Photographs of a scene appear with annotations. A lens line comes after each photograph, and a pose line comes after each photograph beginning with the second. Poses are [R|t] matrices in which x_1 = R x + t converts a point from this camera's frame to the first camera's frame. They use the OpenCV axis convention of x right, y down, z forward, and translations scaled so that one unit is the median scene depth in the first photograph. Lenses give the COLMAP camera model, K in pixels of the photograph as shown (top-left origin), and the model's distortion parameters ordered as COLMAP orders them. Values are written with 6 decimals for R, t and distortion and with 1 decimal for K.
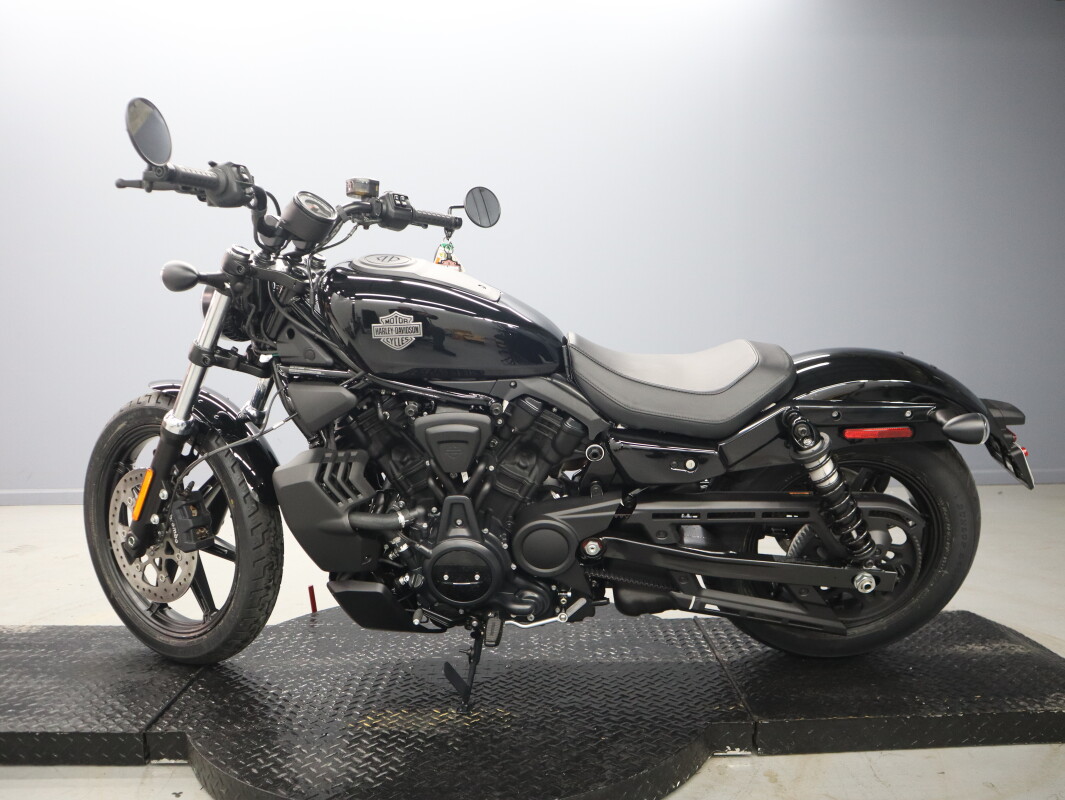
lens RADIAL K [[837.8, 0, 530.4], [0, 837.8, 413.8], [0, 0, 1]] dist [-0.136829, 0.128368]
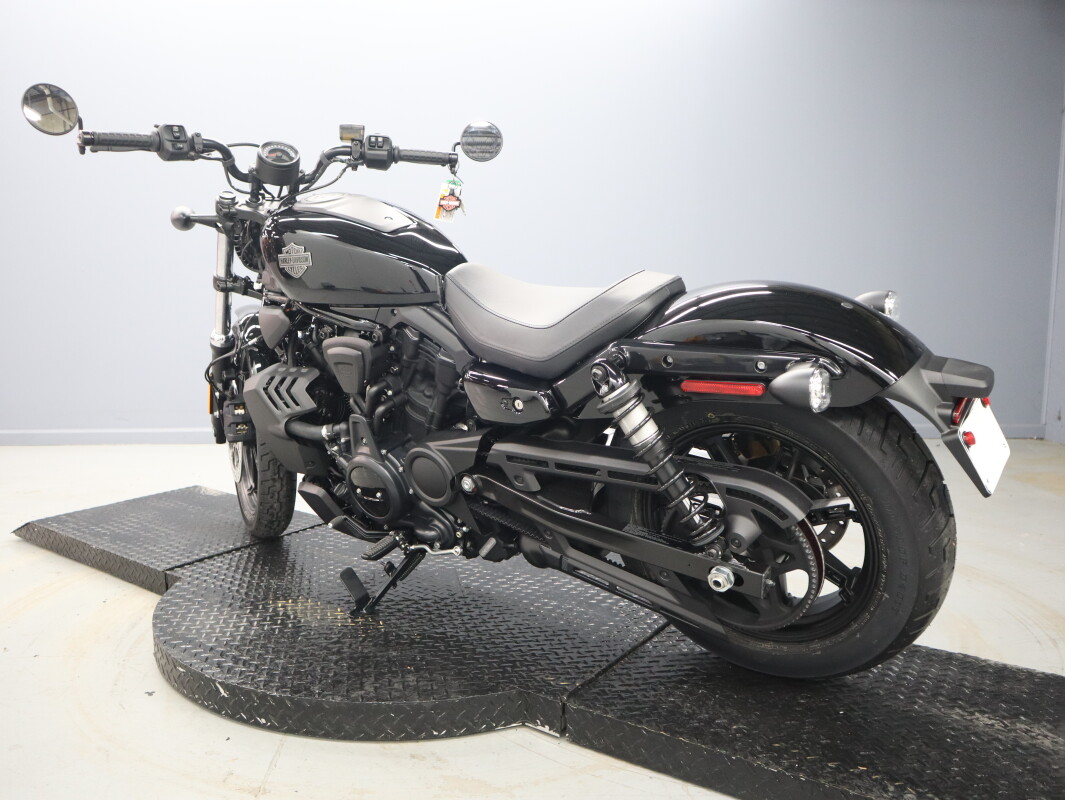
lens RADIAL K [[837.8, 0, 530.4], [0, 837.8, 413.8], [0, 0, 1]] dist [-0.136829, 0.128368]
pose [[0.820875, 0.098200, -0.562602, 0.684726], [-0.069454, 0.994960, 0.072328, 0.003271], [0.566869, -0.020297, 0.823558, 0.239575]]
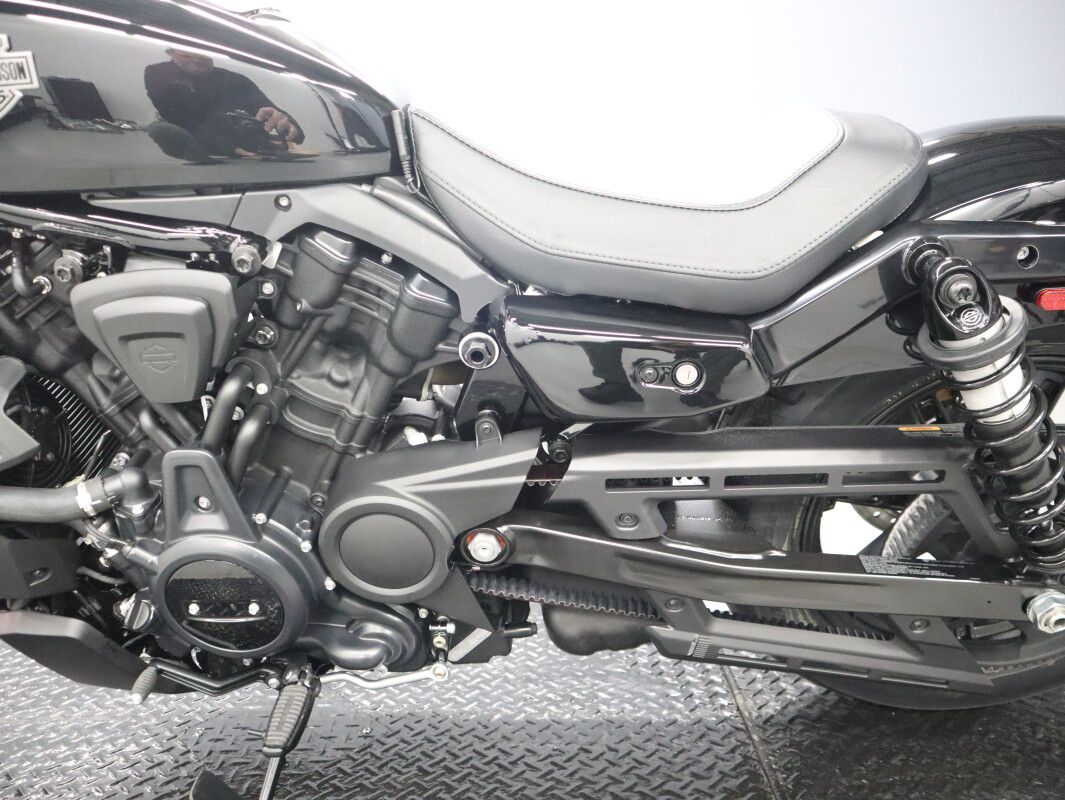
lens RADIAL K [[837.8, 0, 530.4], [0, 837.8, 413.8], [0, 0, 1]] dist [-0.136829, 0.128368]
pose [[0.999636, -0.020888, -0.017087, 0.111781], [0.023068, 0.989981, 0.139307, 0.017537], [0.014006, -0.139650, 0.990102, 0.538210]]
